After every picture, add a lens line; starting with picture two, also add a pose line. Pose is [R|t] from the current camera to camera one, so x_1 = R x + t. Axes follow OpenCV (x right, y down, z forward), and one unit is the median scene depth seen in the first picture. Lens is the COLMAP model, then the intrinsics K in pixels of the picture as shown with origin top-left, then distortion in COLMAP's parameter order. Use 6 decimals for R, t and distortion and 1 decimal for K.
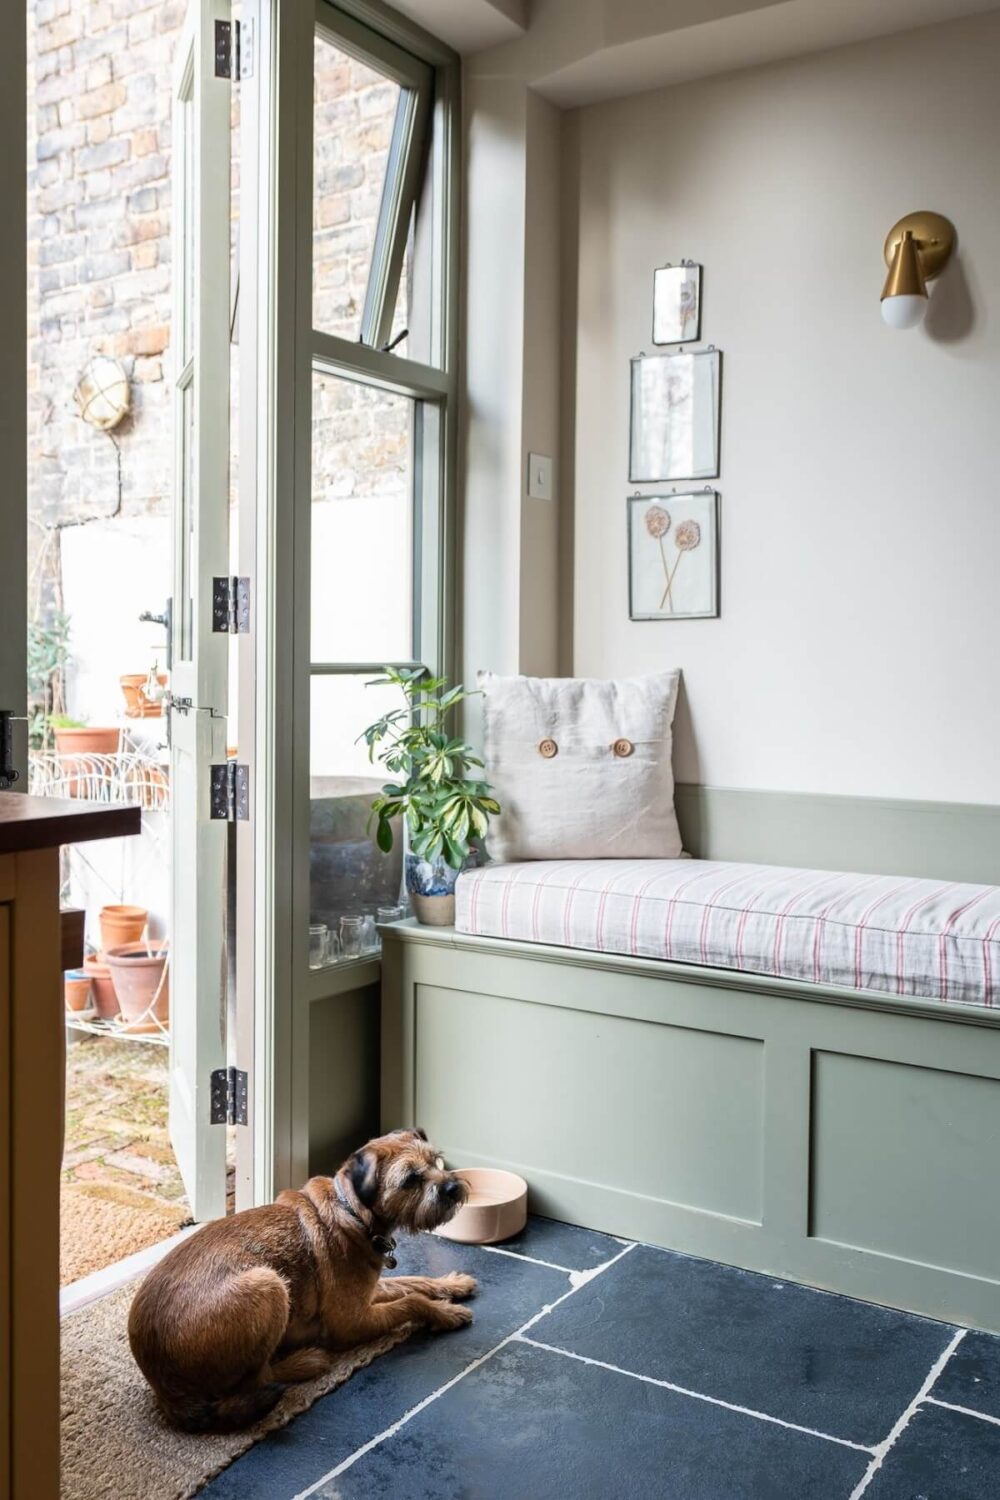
lens RADIAL K [[1397.7, 0, 501.2], [0, 1397.7, 734.9], [0, 0, 1]] dist [-0.020827, 0.000000]
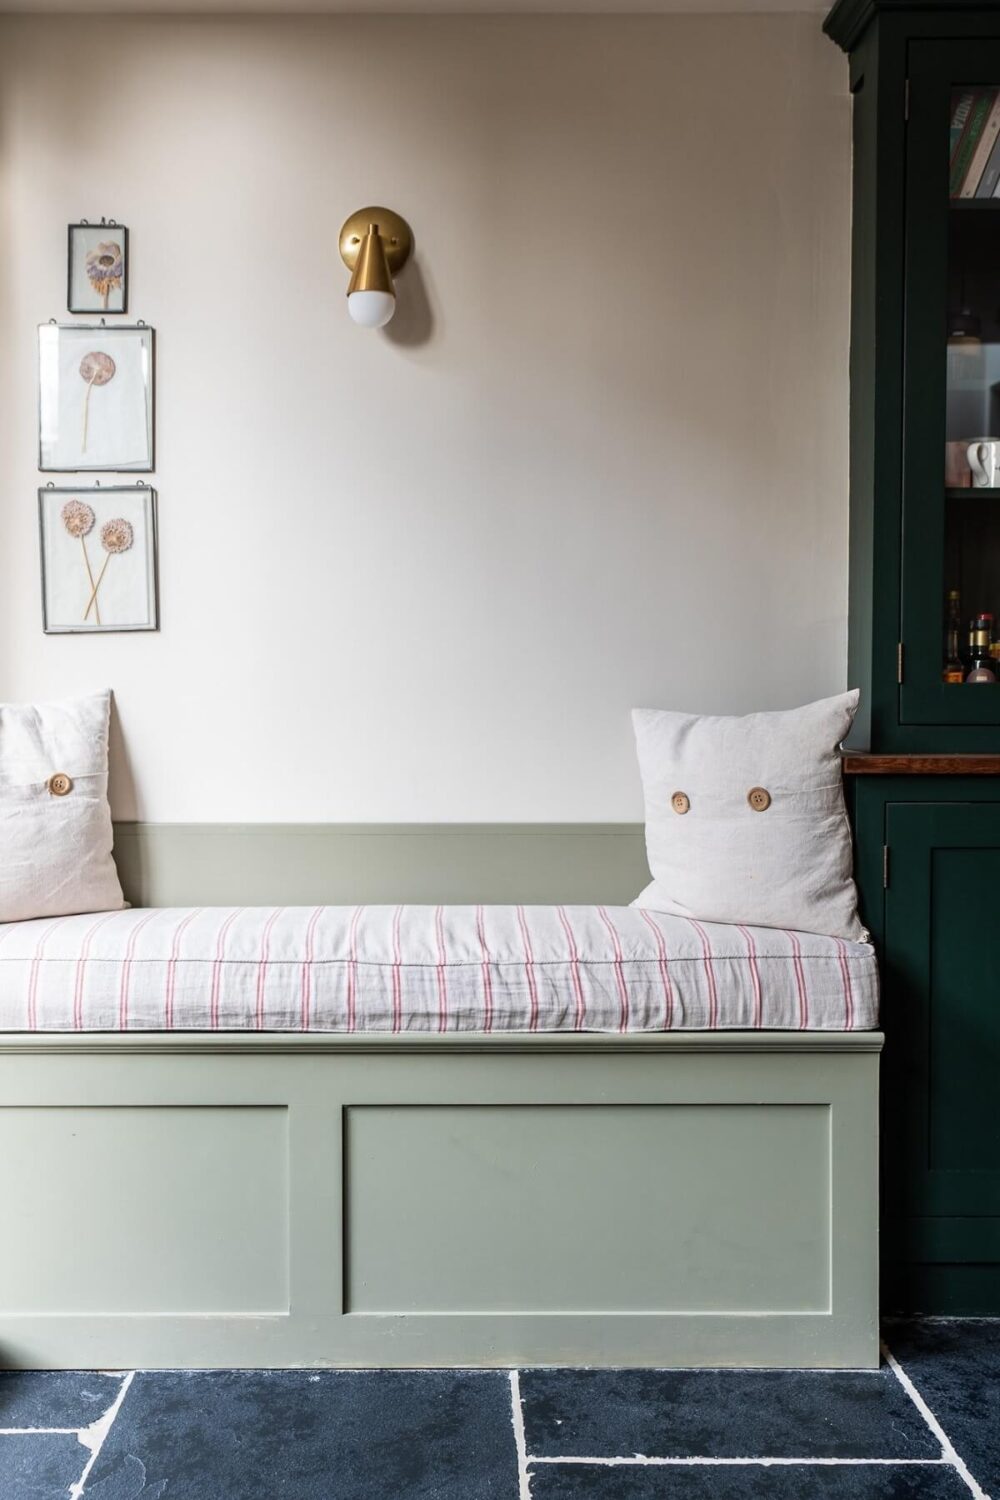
lens RADIAL K [[1398.1, 0, 494.5], [0, 1398.1, 734.4], [0, 0, 1]] dist [-0.010412, 0.000000]
pose [[0.831902, -0.030942, 0.554059, -0.176869], [0.039630, 0.999208, -0.003702, -0.008171], [-0.553506, 0.025037, 0.832469, 0.170392]]
